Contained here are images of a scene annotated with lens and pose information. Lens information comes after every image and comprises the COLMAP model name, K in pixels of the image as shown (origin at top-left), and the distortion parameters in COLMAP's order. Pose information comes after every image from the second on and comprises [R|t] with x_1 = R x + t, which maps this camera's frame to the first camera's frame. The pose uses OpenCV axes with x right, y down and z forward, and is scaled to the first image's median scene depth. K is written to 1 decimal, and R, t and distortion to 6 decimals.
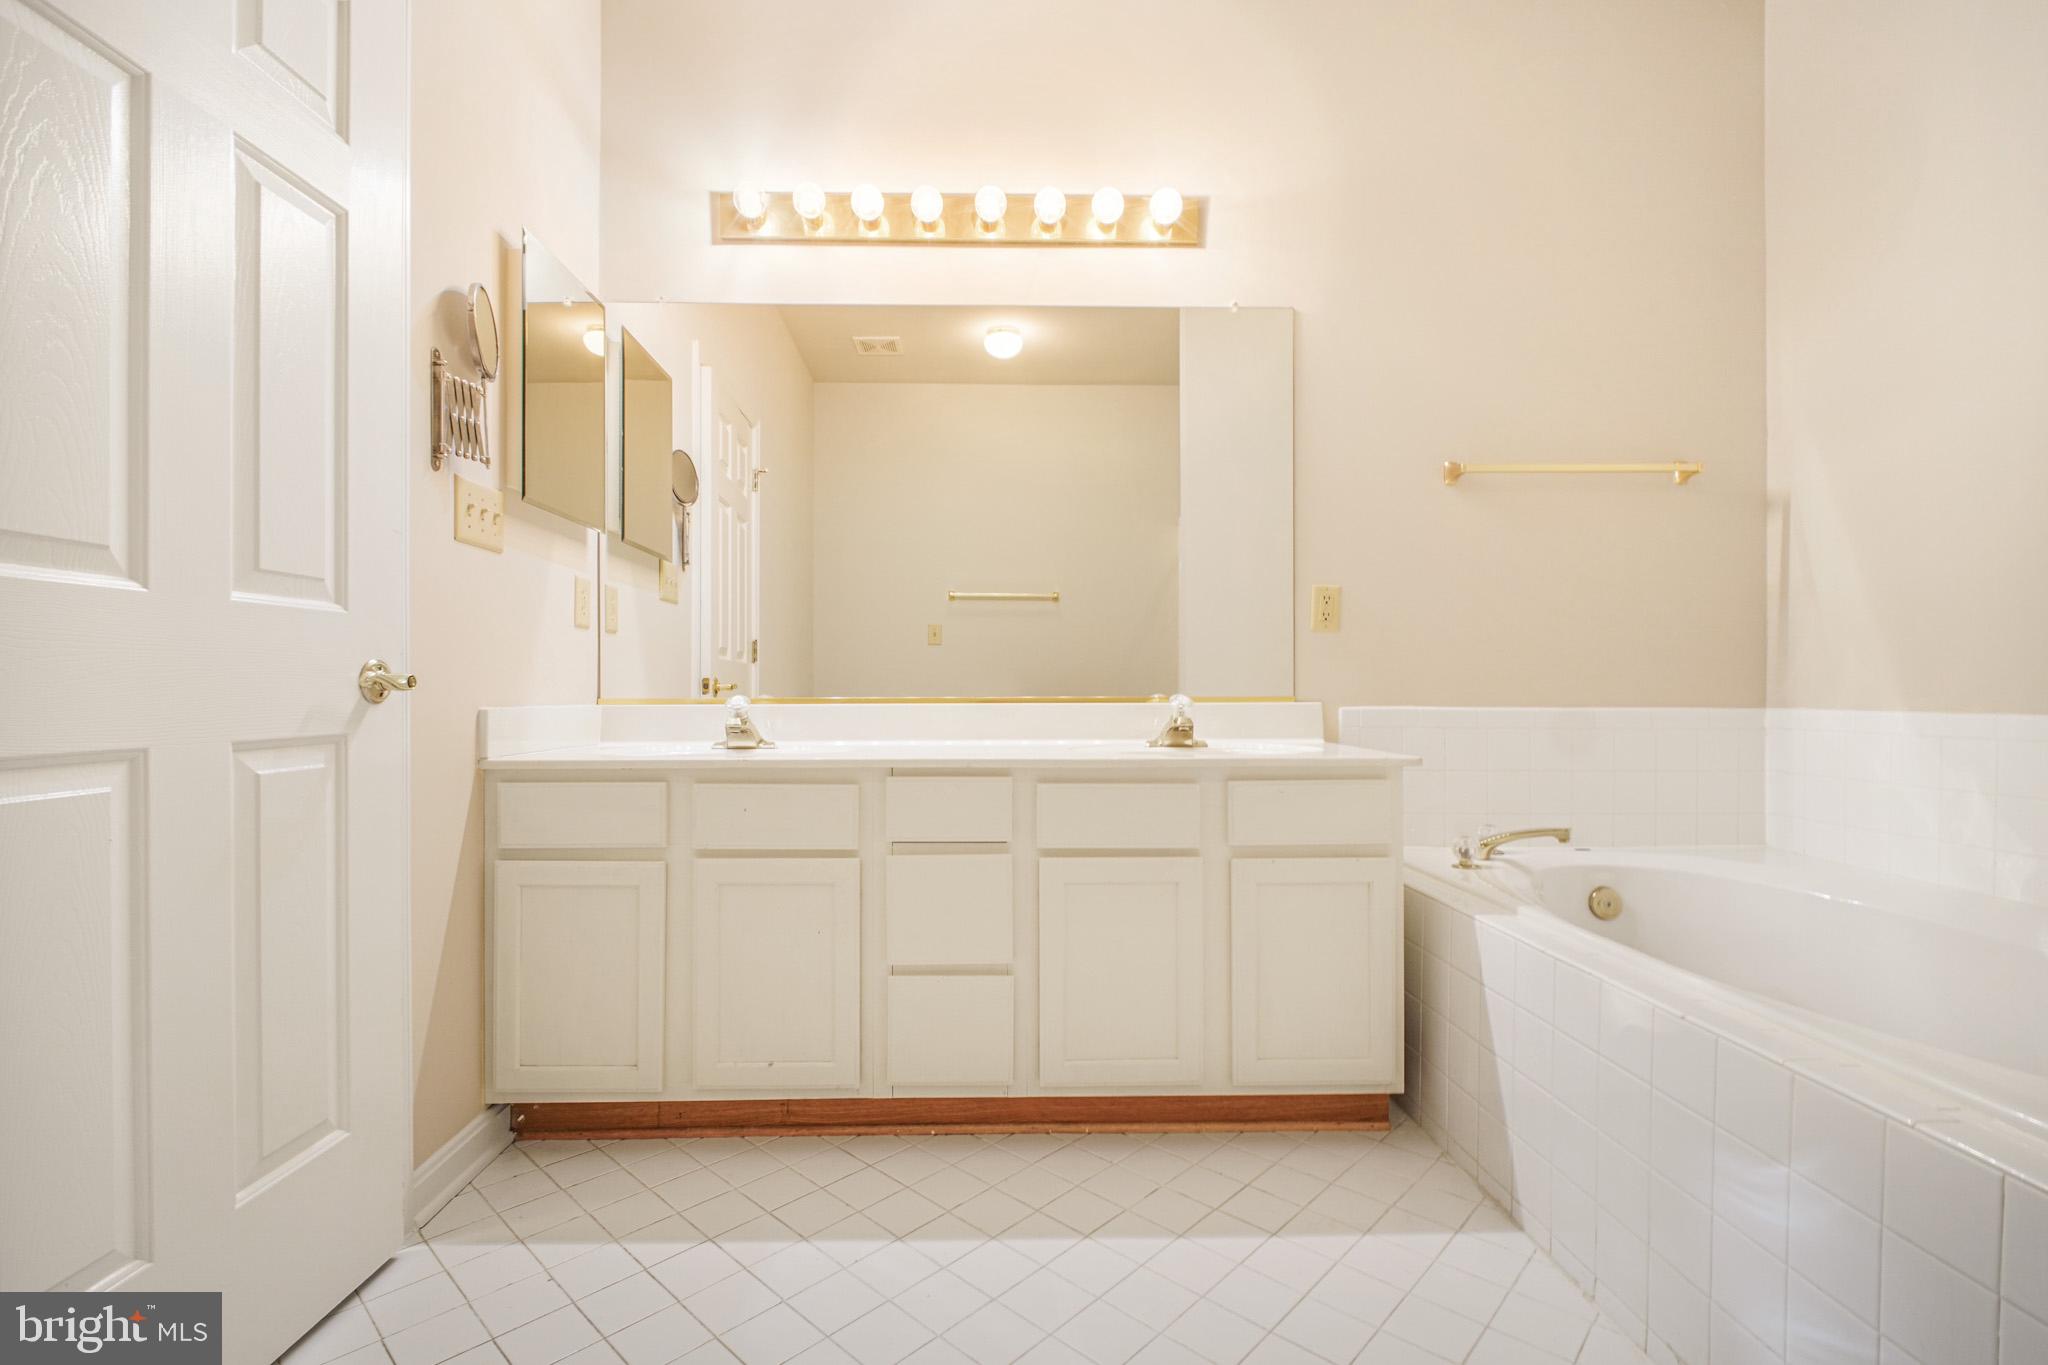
lens RADIAL K [[932.8, 0, 1002.2], [0, 932.8, 700.3], [0, 0, 1]] dist [-0.000246, -0.008243]
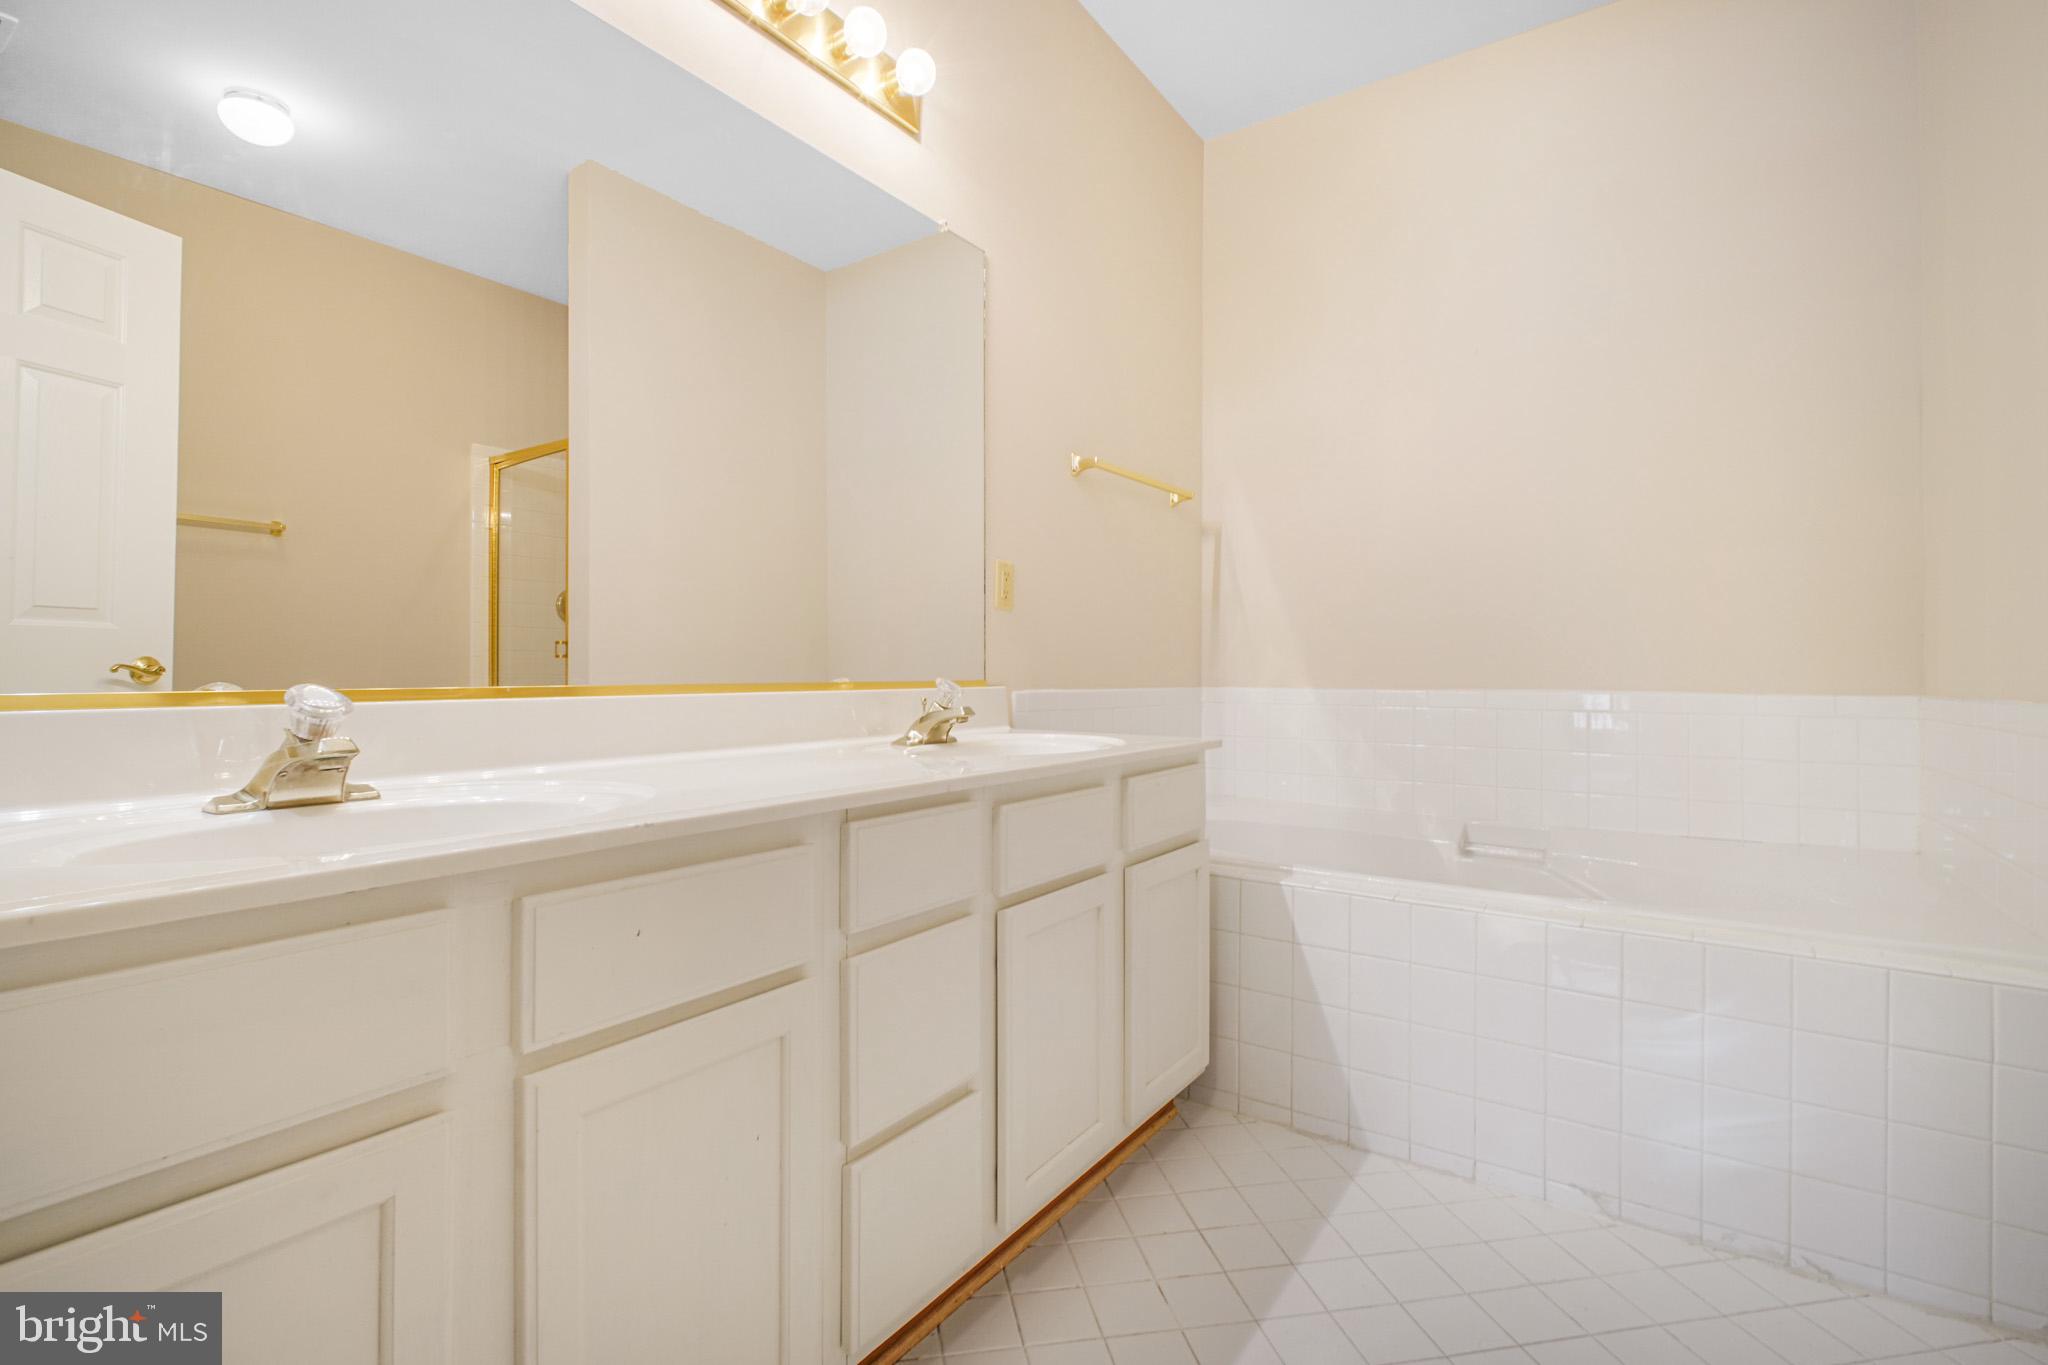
lens RADIAL K [[955.1, 0, 1011.7], [0, 955.1, 663.2], [0, 0, 1]] dist [-0.001708, -0.008267]
pose [[0.595270, 0.007674, 0.803489, -0.438964], [0.006001, 0.999884, -0.013996, -0.008032], [-0.803503, 0.013153, 0.595155, 0.447319]]
